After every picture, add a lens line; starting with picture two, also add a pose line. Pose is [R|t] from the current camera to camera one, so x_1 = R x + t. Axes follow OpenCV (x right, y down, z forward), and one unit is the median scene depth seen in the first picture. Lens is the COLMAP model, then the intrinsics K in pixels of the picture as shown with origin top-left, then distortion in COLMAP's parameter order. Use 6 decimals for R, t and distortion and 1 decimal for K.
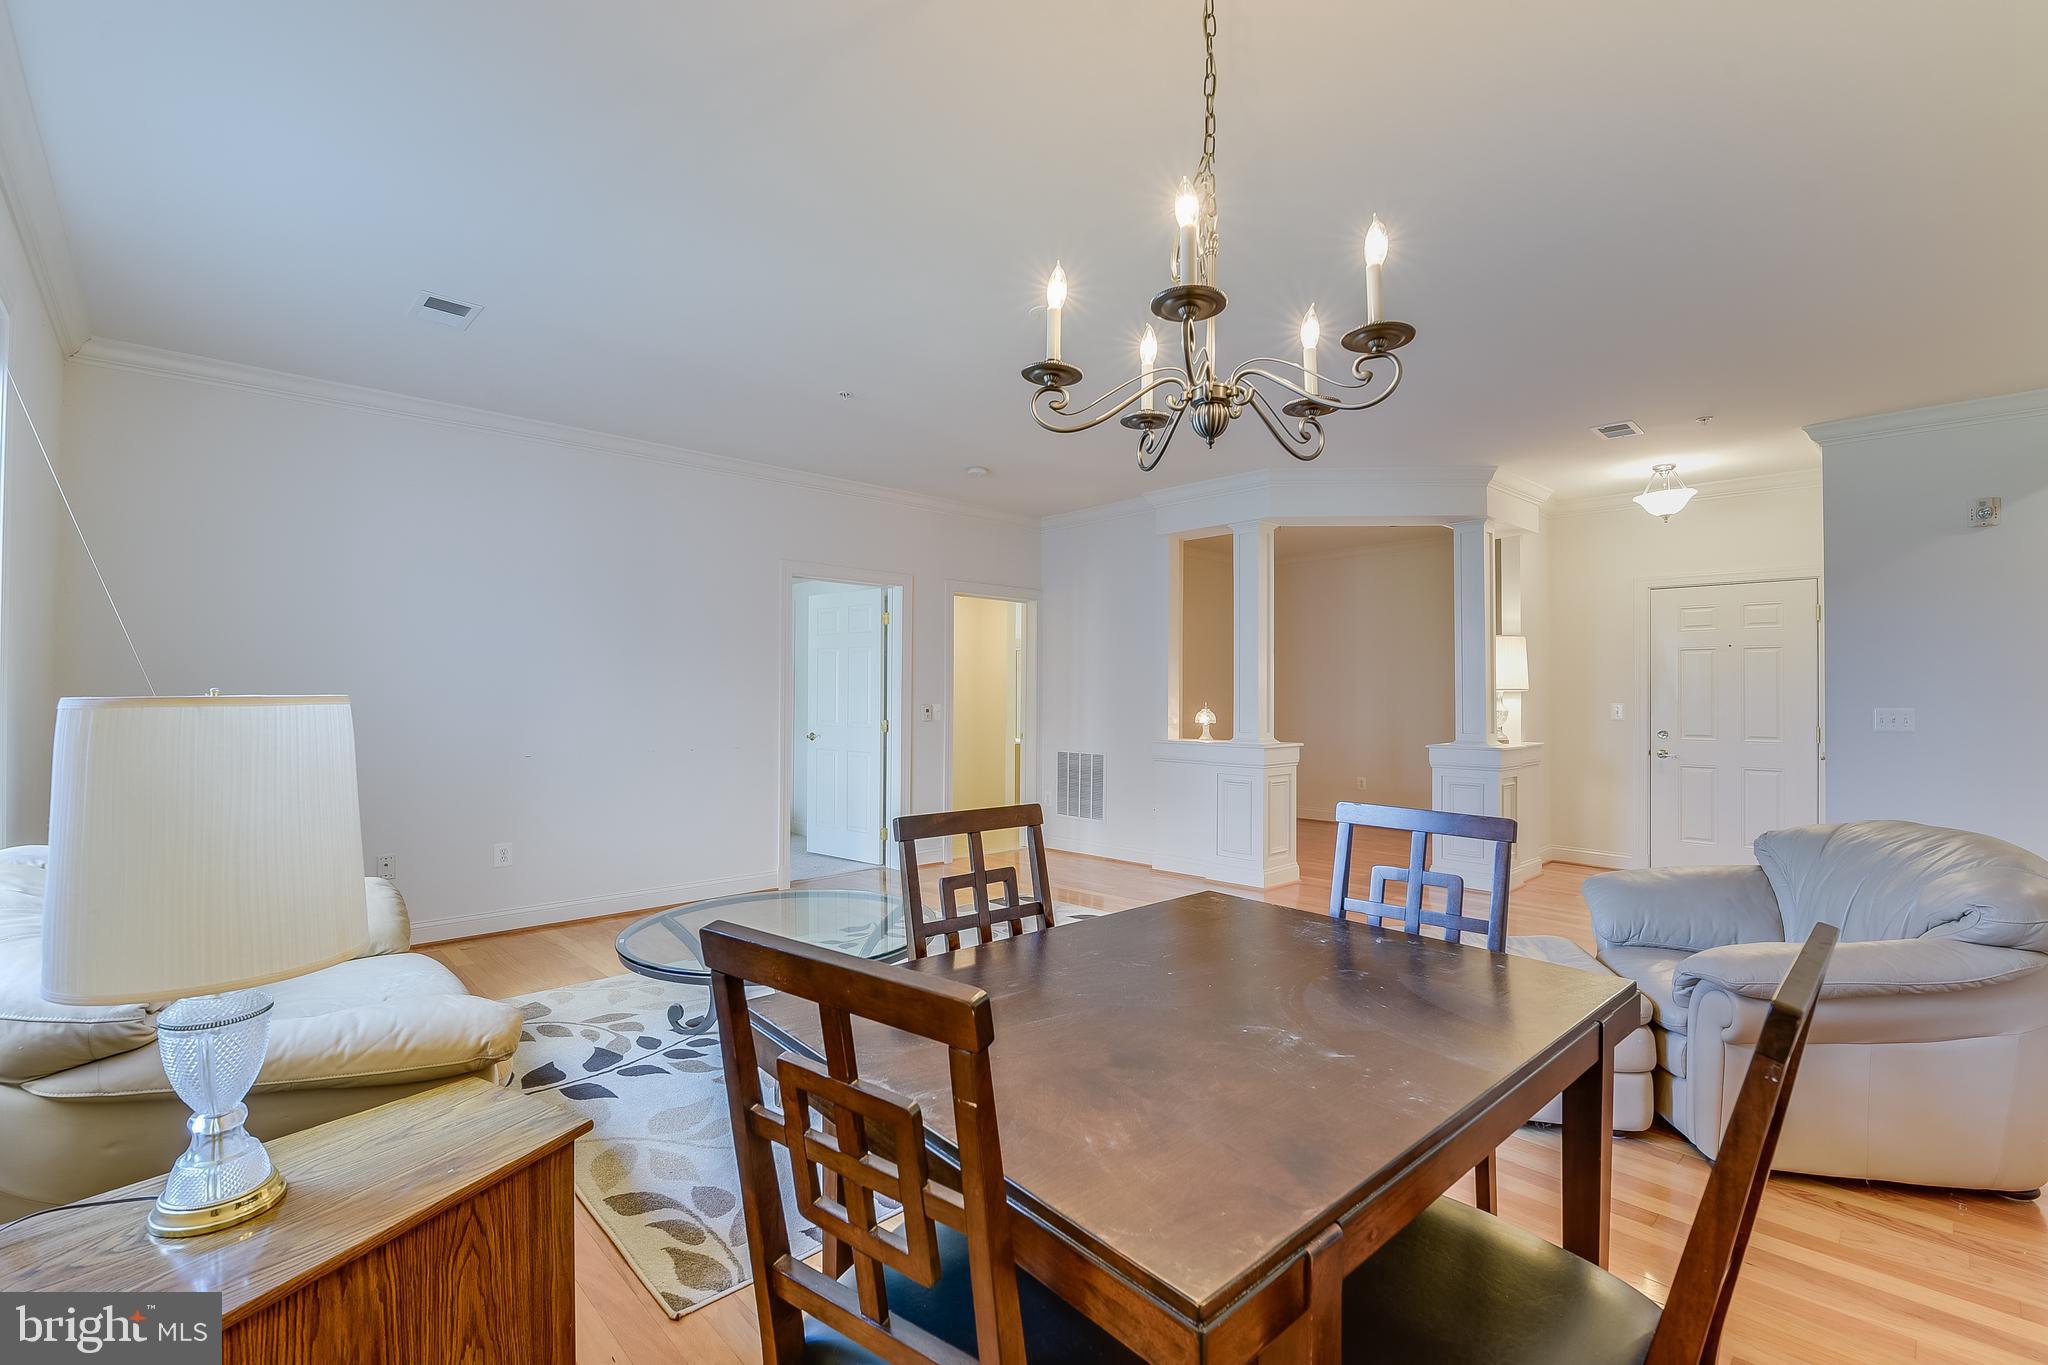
lens RADIAL K [[888.7, 0, 1029.0], [0, 888.7, 686.4], [0, 0, 1]] dist [-0.007721, -0.000575]
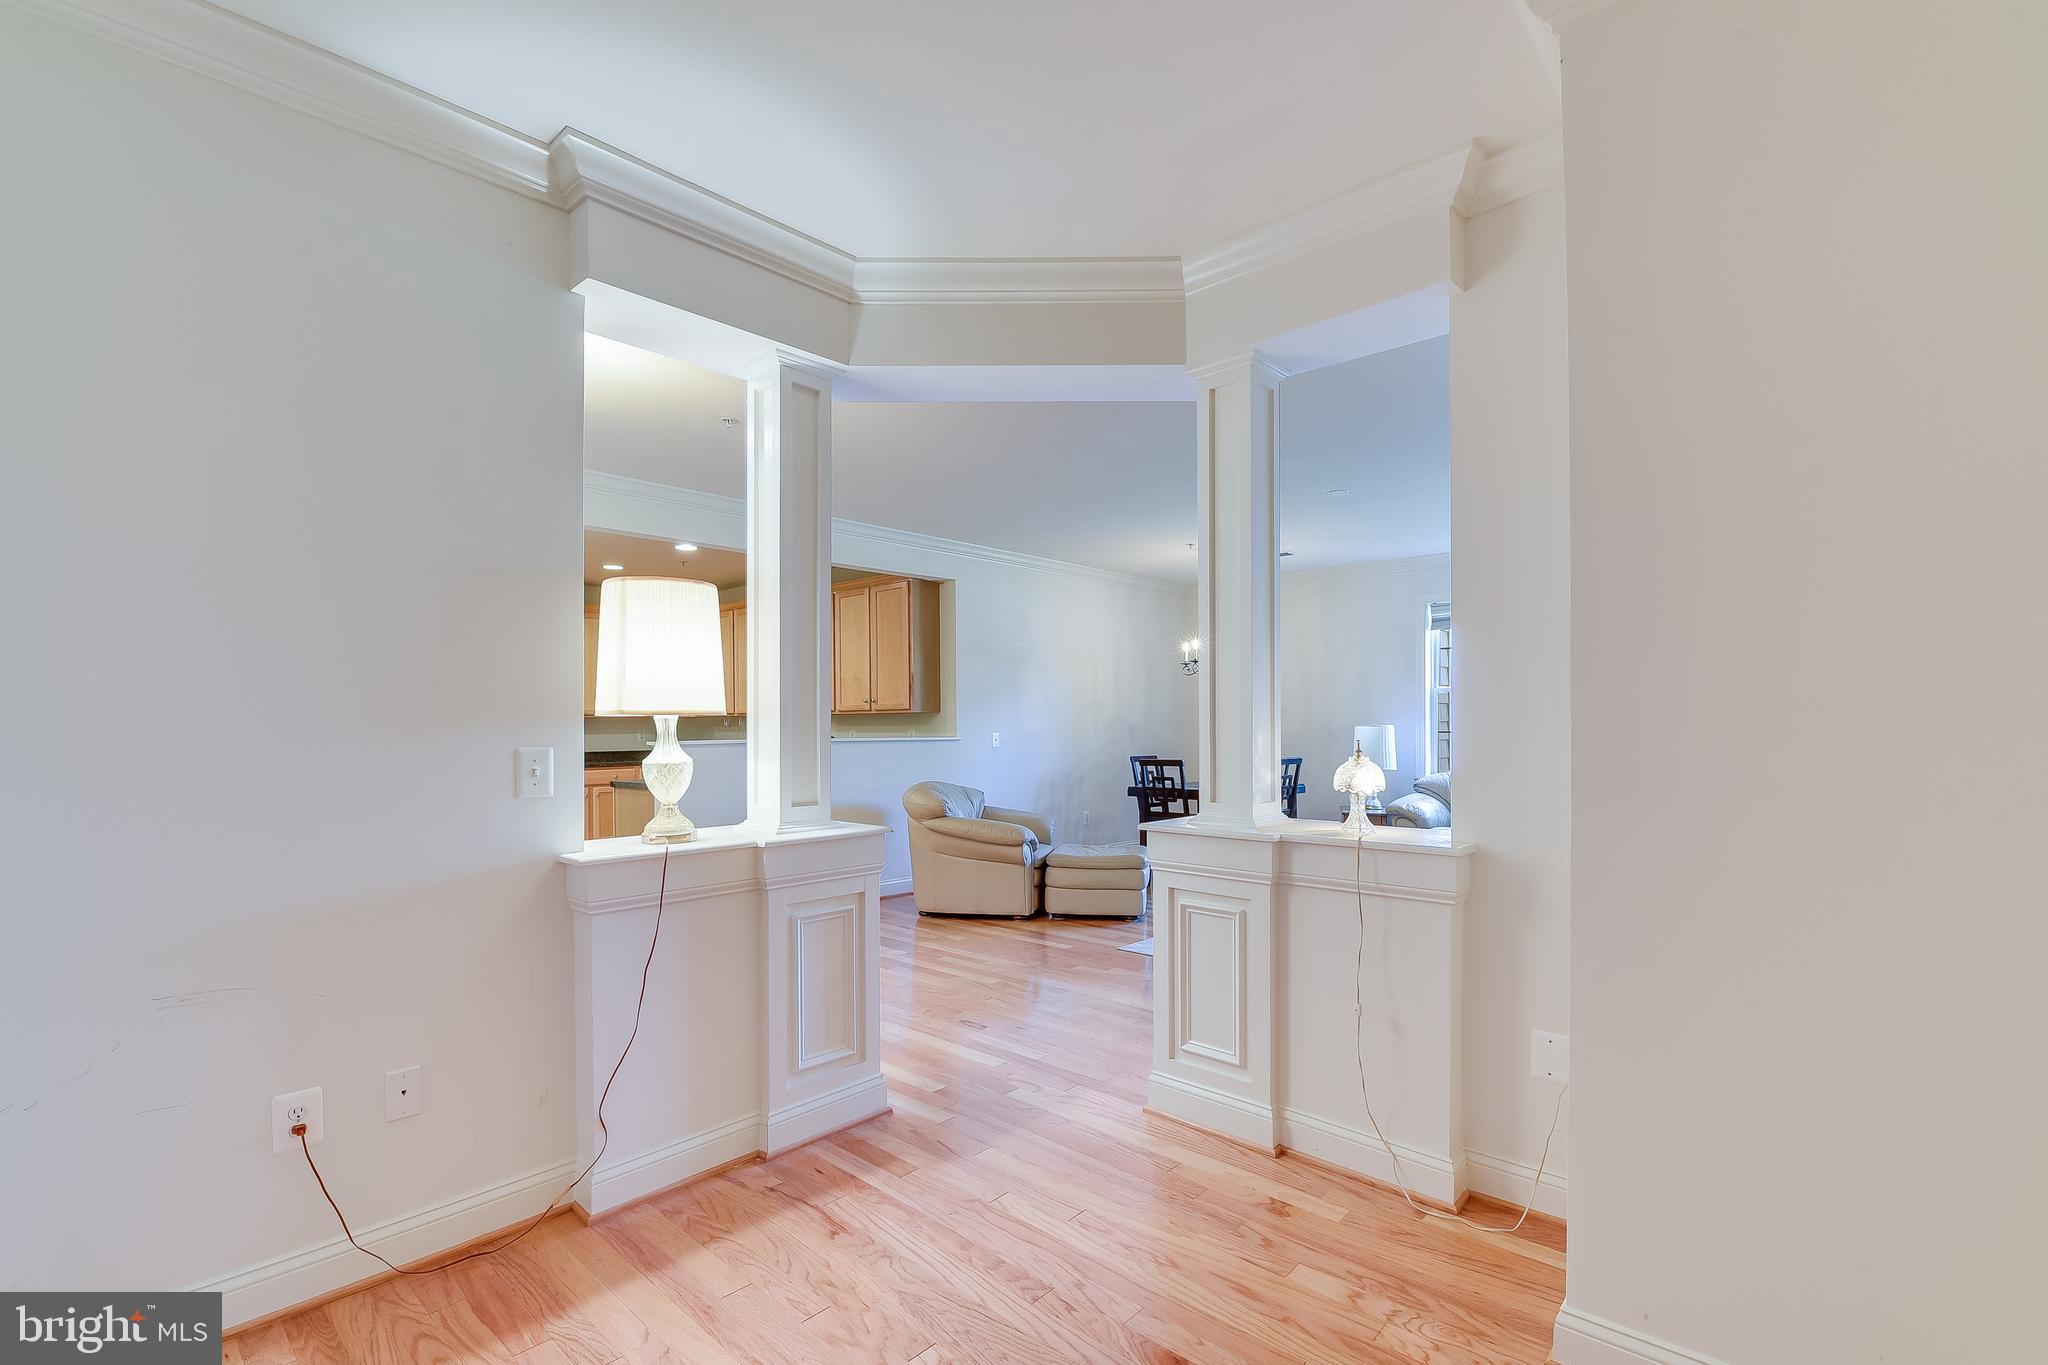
lens RADIAL K [[914.5, 0, 1015.8], [0, 914.5, 731.9], [0, 0, 1]] dist [-0.000620, -0.000130]
pose [[-0.997898, 0.003232, -0.064724, 0.410616], [0.003357, 0.999993, -0.001827, 0.013958], [0.064718, -0.002041, -0.997902, 1.504102]]
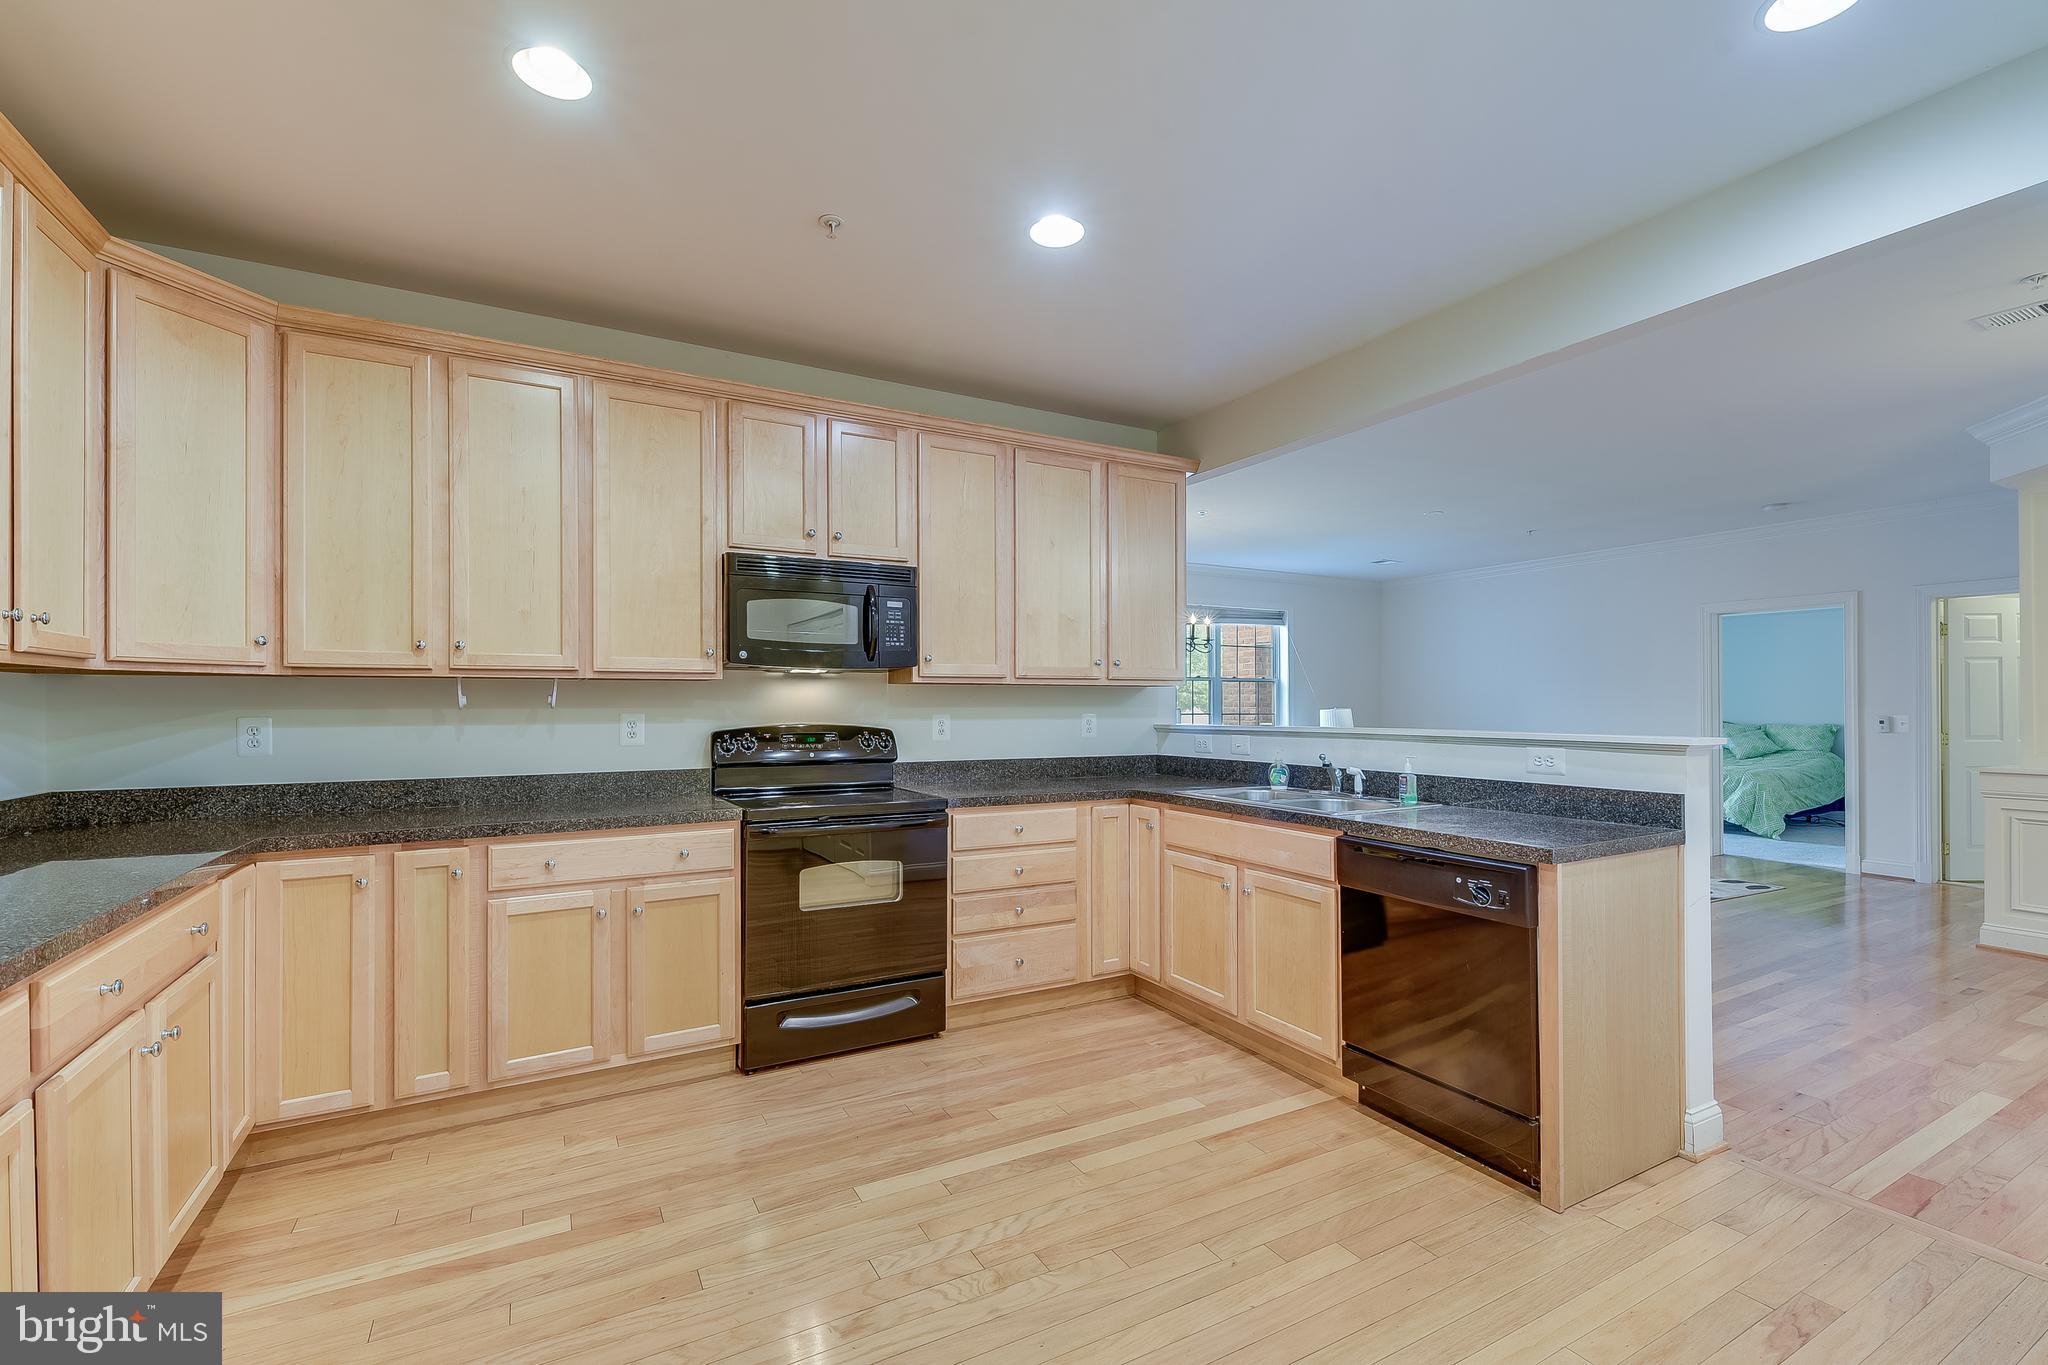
lens RADIAL K [[886.5, 0, 1017.1], [0, 886.5, 694.8], [0, 0, 1]] dist [0.001074, -0.000475]
pose [[-0.249847, -0.014363, -0.968179, 1.219451], [0.009496, 0.999806, -0.017283, 0.004598], [0.968239, -0.013512, -0.249662, 0.334551]]
